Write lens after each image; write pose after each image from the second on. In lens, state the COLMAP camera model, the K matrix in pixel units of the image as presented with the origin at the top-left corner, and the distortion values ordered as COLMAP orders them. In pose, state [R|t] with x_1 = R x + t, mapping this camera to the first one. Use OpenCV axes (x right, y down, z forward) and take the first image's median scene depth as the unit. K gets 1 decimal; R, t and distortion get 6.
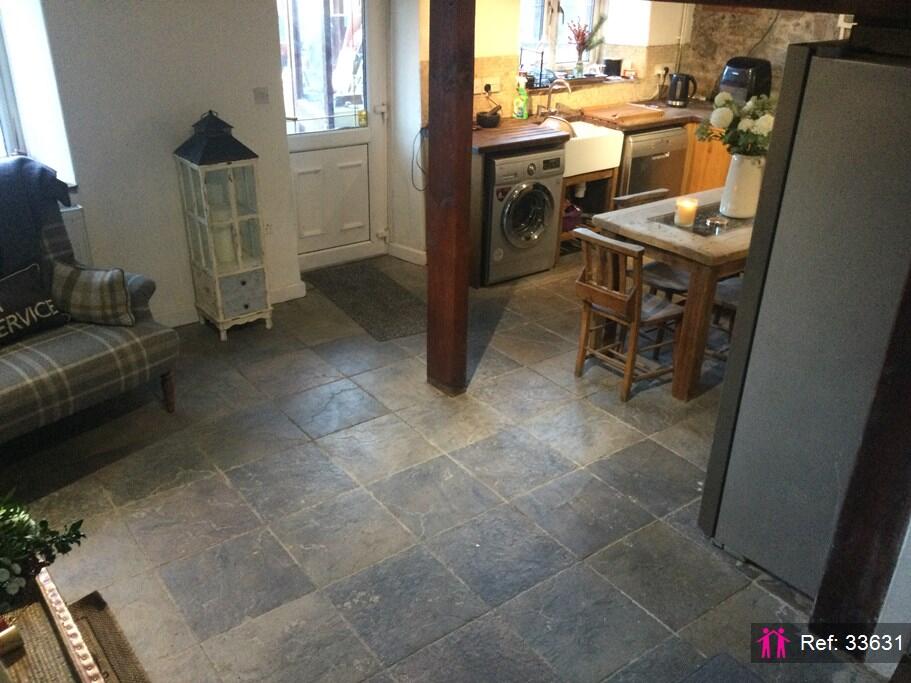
lens RADIAL K [[817.0, 0, 457.3], [0, 817.0, 338.3], [0, 0, 1]] dist [0.121681, -0.246920]
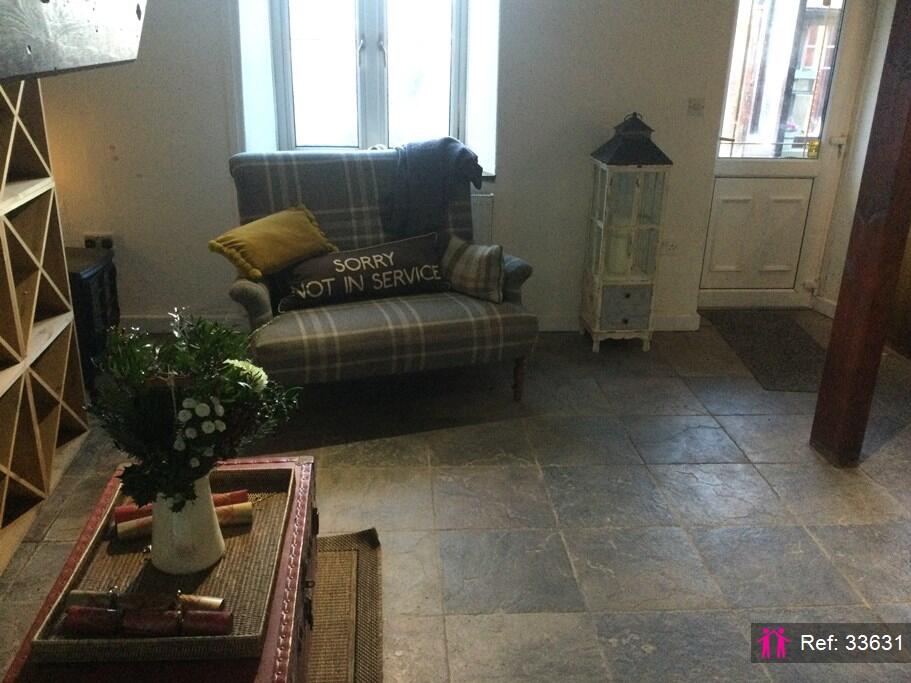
lens RADIAL K [[817.0, 0, 457.3], [0, 817.0, 338.3], [0, 0, 1]] dist [0.121681, -0.246920]
pose [[0.842212, 0.187681, -0.505426, 0.067705], [-0.237197, 0.970840, -0.034748, 0.066869], [0.484166, 0.149151, 0.862170, 0.119209]]
